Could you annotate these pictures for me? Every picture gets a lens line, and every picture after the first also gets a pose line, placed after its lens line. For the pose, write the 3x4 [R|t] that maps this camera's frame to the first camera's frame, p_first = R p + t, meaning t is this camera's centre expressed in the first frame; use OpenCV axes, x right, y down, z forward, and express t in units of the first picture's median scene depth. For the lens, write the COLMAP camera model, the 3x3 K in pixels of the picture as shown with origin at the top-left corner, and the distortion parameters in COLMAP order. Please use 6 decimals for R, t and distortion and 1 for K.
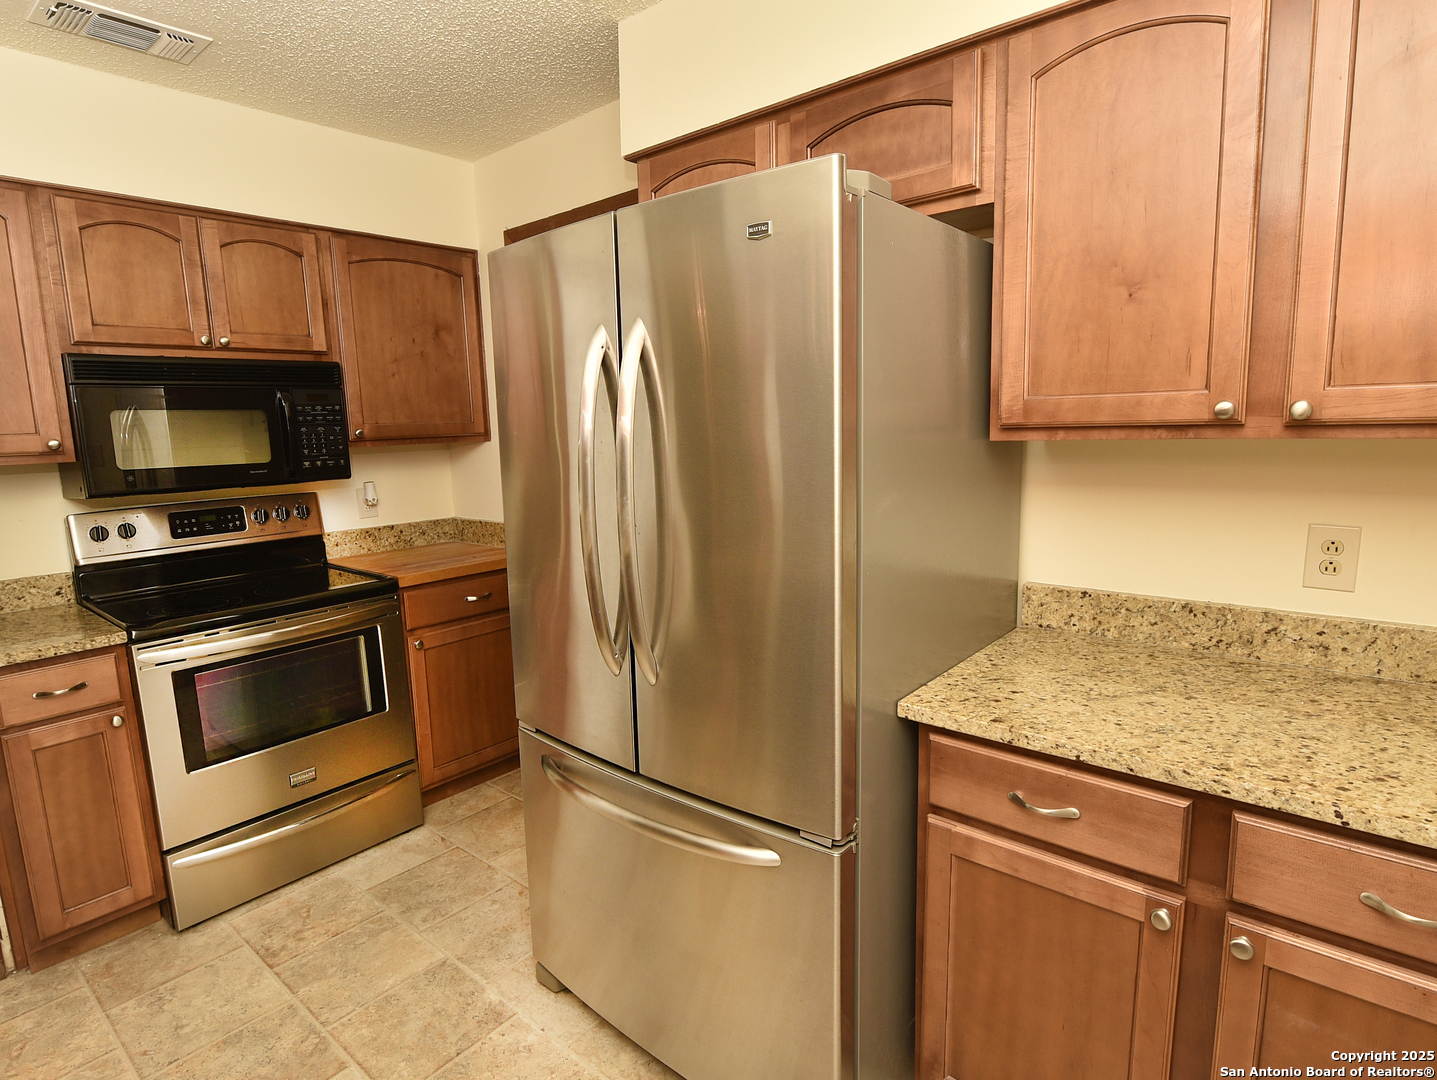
lens RADIAL K [[776.8, 0, 697.4], [0, 776.8, 539.3], [0, 0, 1]] dist [-0.009041, -0.001783]
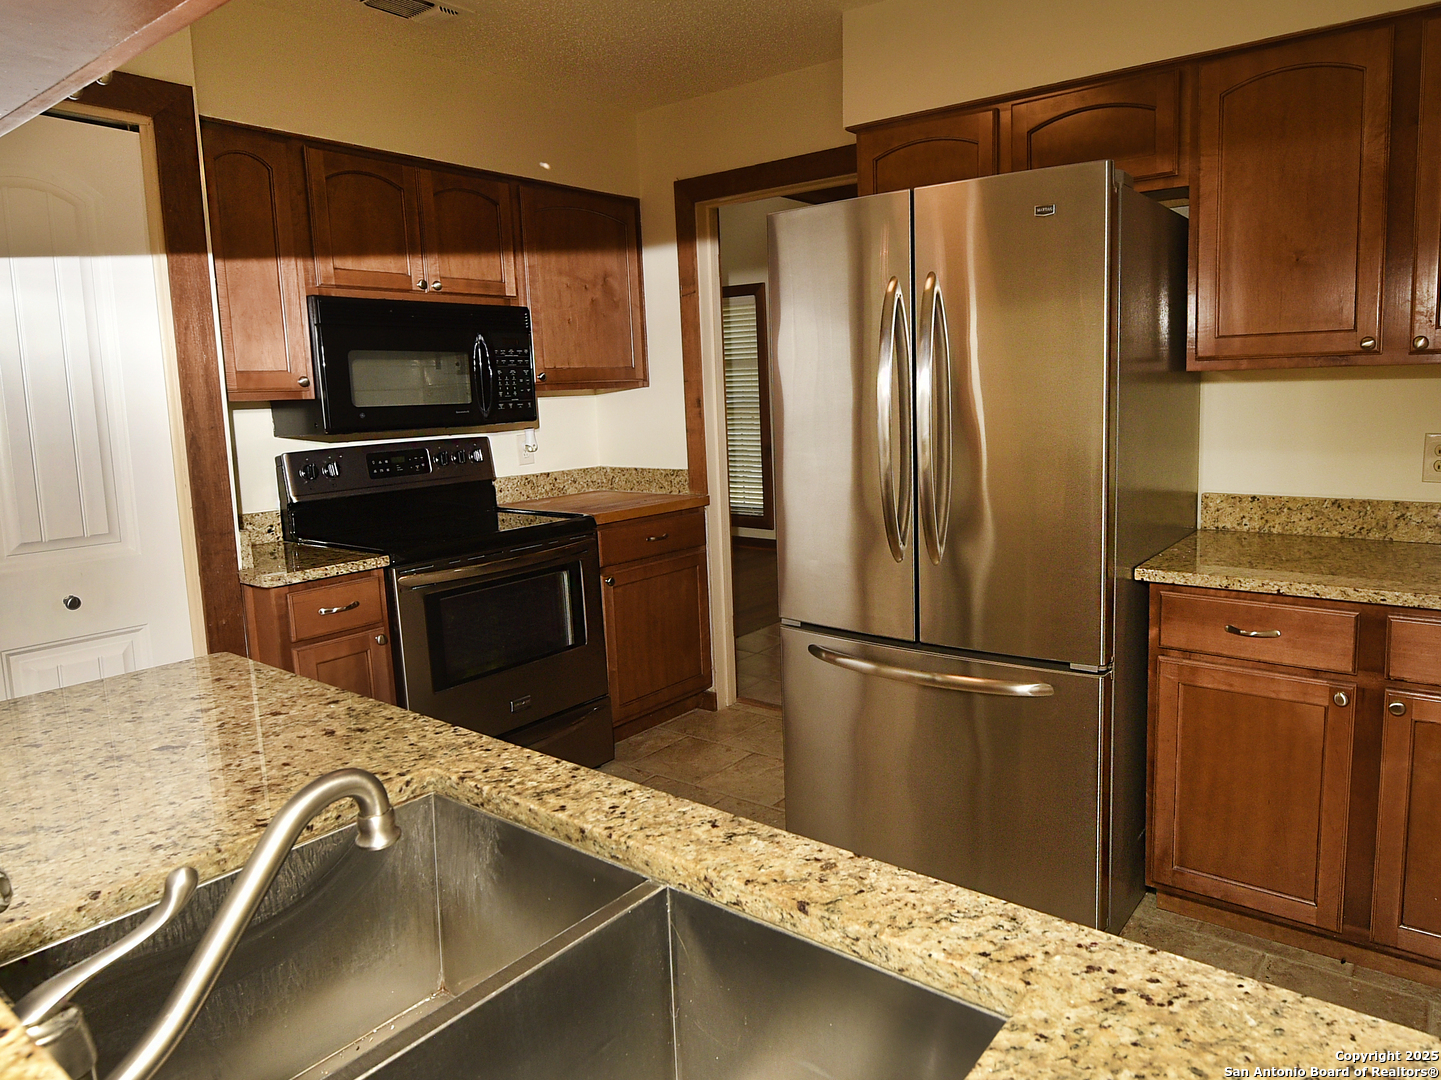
lens RADIAL K [[961.5, 0, 780.2], [0, 961.5, 506.3], [0, 0, 1]] dist [-0.010968, 0.000786]
pose [[0.995621, -0.011154, 0.092817, -0.378697], [0.013810, 0.999512, -0.028021, 0.112347], [-0.092459, 0.029181, 0.995289, -0.431227]]
